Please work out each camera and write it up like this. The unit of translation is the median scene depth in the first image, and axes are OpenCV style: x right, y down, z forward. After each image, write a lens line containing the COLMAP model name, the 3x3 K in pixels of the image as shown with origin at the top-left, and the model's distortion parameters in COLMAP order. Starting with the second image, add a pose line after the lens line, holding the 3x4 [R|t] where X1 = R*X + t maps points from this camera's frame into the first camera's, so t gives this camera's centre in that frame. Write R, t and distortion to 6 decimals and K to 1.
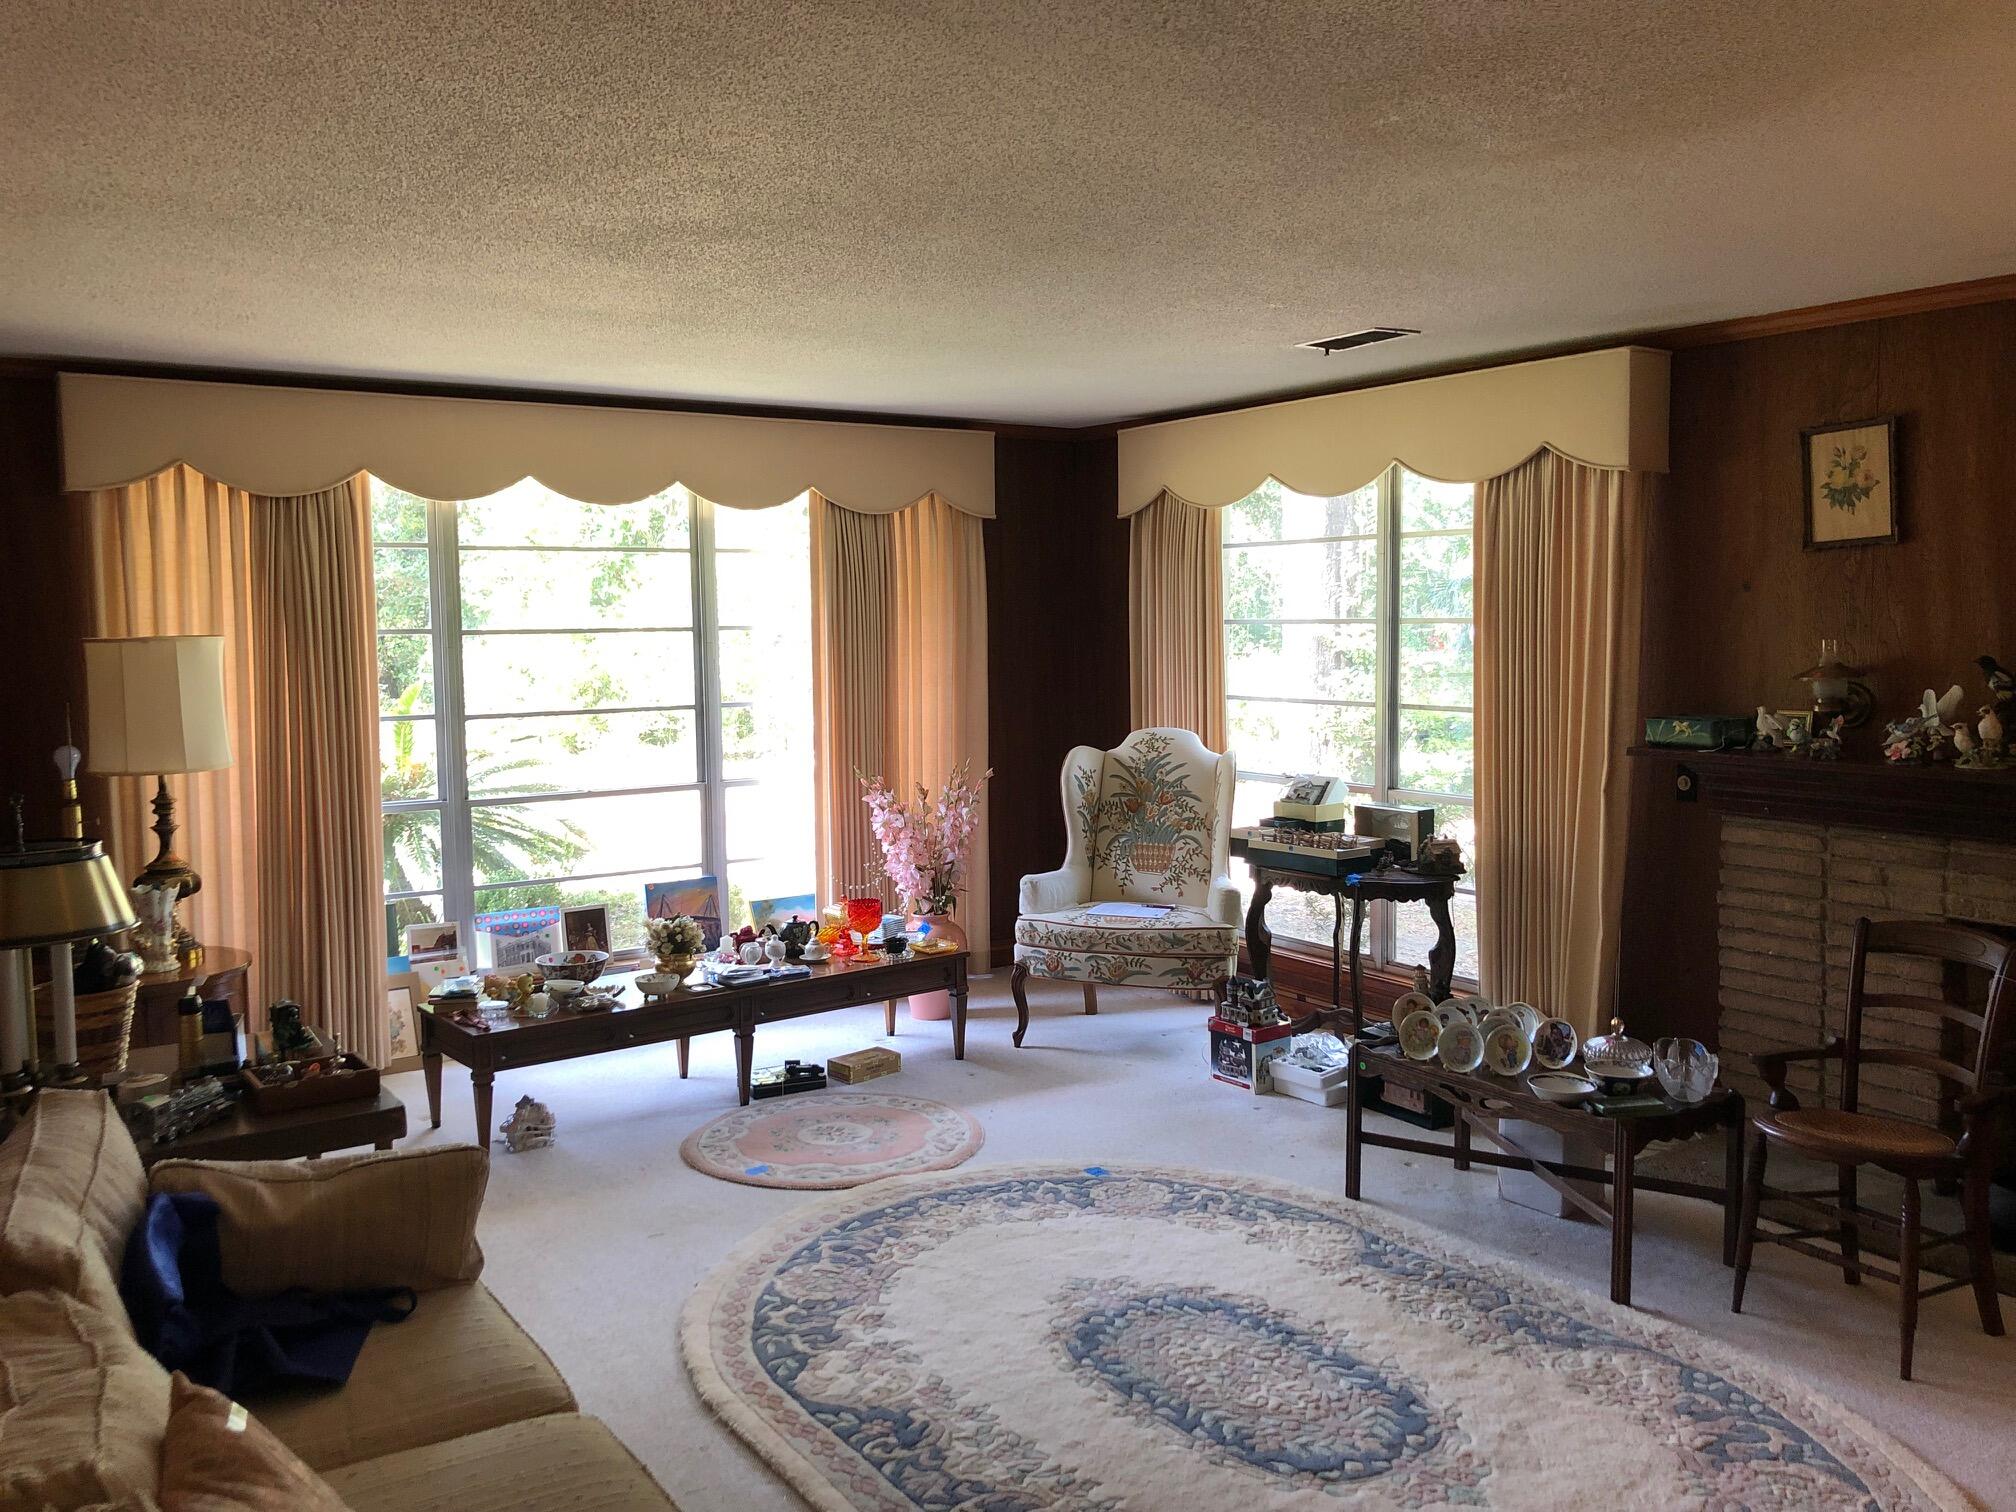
lens RADIAL K [[1655.2, 0, 1007.6], [0, 1655.2, 739.3], [0, 0, 1]] dist [0.040803, -0.005435]
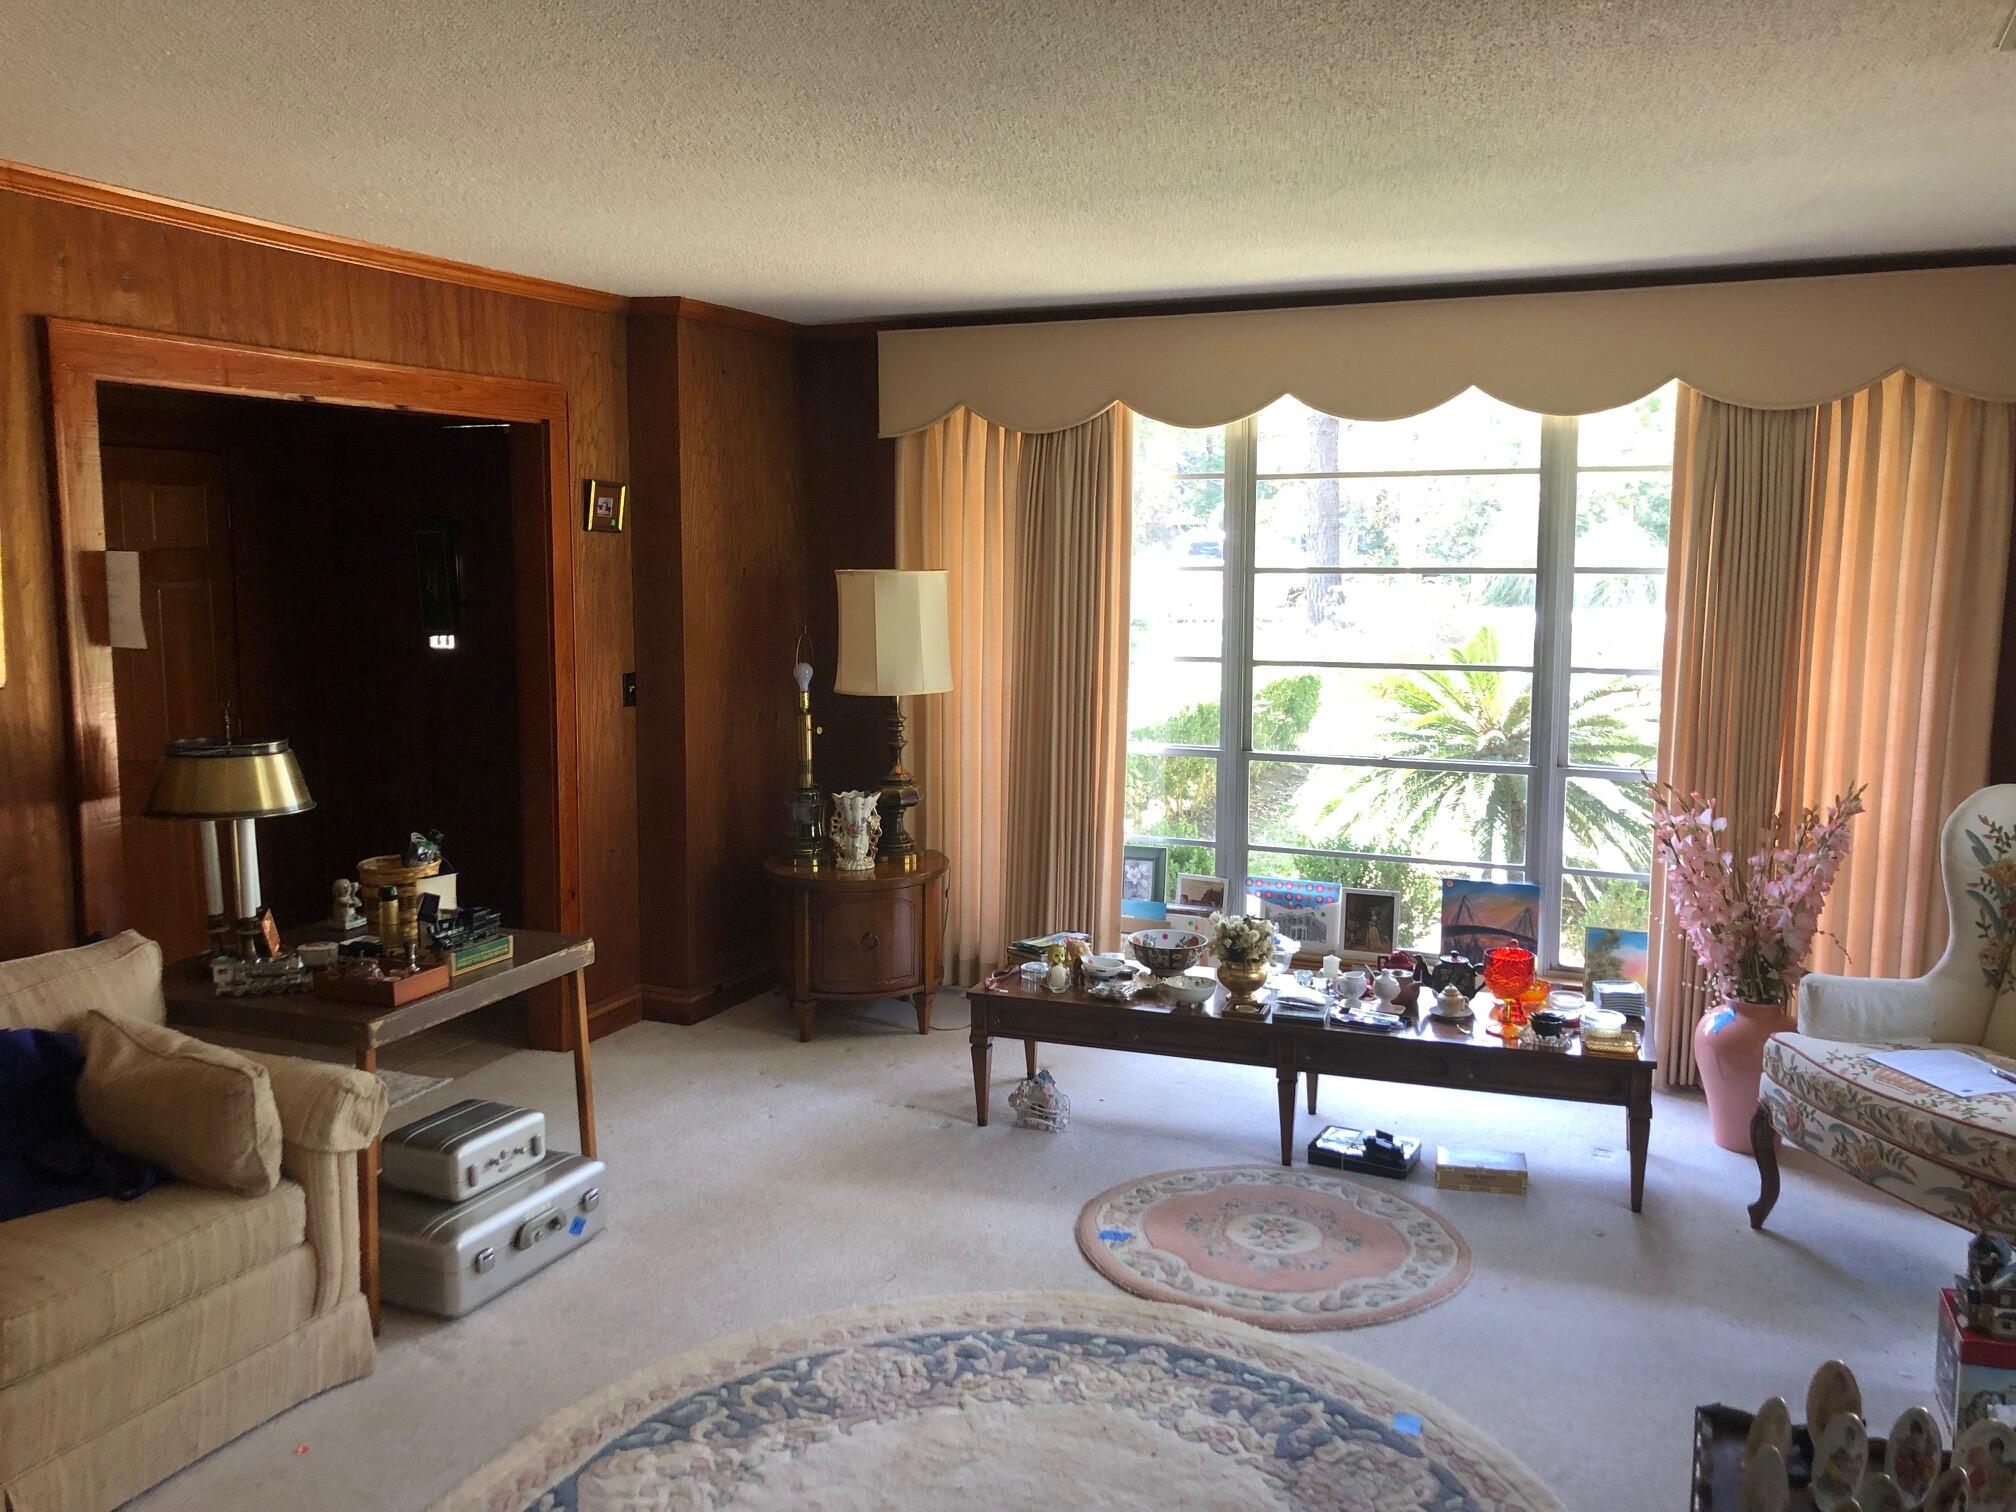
lens RADIAL K [[1668.0, 0, 995.4], [0, 1668.0, 730.4], [0, 0, 1]] dist [0.019854, 0.004959]
pose [[0.541432, 0.109910, -0.833529, 0.495236], [-0.071215, 0.993851, 0.084791, -0.058321], [0.837723, 0.013451, 0.545930, 0.505179]]
